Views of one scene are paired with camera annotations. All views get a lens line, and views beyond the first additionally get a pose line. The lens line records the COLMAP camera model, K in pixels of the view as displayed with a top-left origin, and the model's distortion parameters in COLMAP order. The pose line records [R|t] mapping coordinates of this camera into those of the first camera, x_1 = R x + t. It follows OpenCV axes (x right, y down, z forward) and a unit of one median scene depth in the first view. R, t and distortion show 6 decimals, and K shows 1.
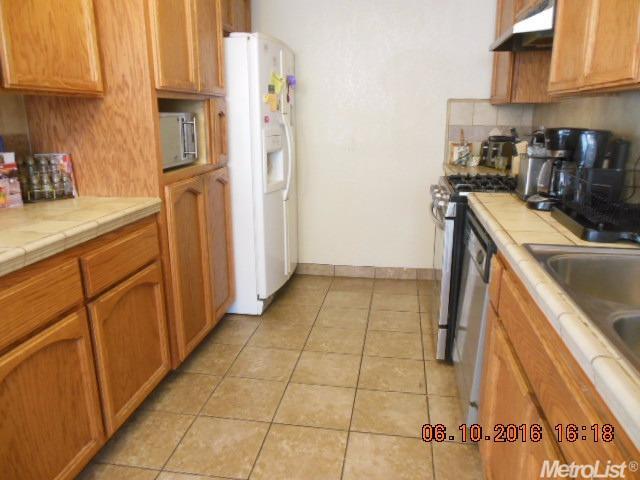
lens RADIAL K [[479.3, 0, 324.2], [0, 479.3, 238.7], [0, 0, 1]] dist [-0.066912, 0.074378]
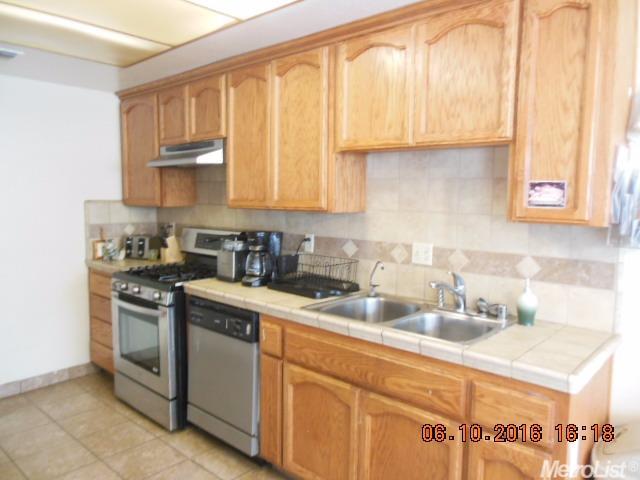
lens RADIAL K [[479.3, 0, 319.4], [0, 479.3, 235.1], [0, 0, 1]] dist [-0.066912, 0.074378]
pose [[0.538910, -0.062770, 0.840021, -0.535819], [0.202697, 0.977582, -0.056989, -0.073329], [-0.817612, 0.200981, 0.539552, 0.006887]]
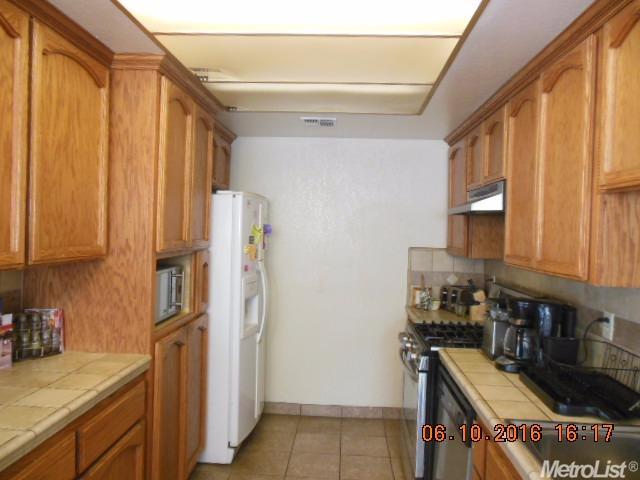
lens RADIAL K [[479.3, 0, 323.8], [0, 479.3, 235.2], [0, 0, 1]] dist [-0.066912, 0.074378]
pose [[0.993731, 0.029510, 0.107829, -0.082988], [-0.002897, 0.971006, -0.239040, -0.084171], [-0.111757, 0.237229, 0.965004, -0.079247]]
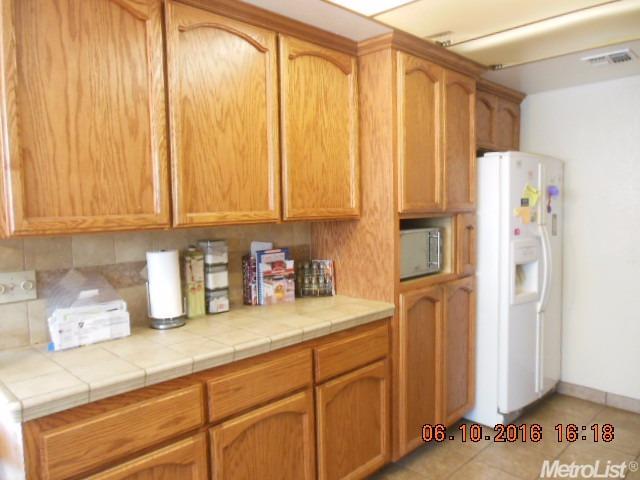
lens RADIAL K [[479.3, 0, 322.1], [0, 479.3, 235.9], [0, 0, 1]] dist [-0.066912, 0.074378]
pose [[0.808209, 0.024626, -0.588381, 0.172170], [-0.133576, 0.980750, -0.142434, -0.053330], [0.573547, 0.193709, 0.795940, -0.048125]]
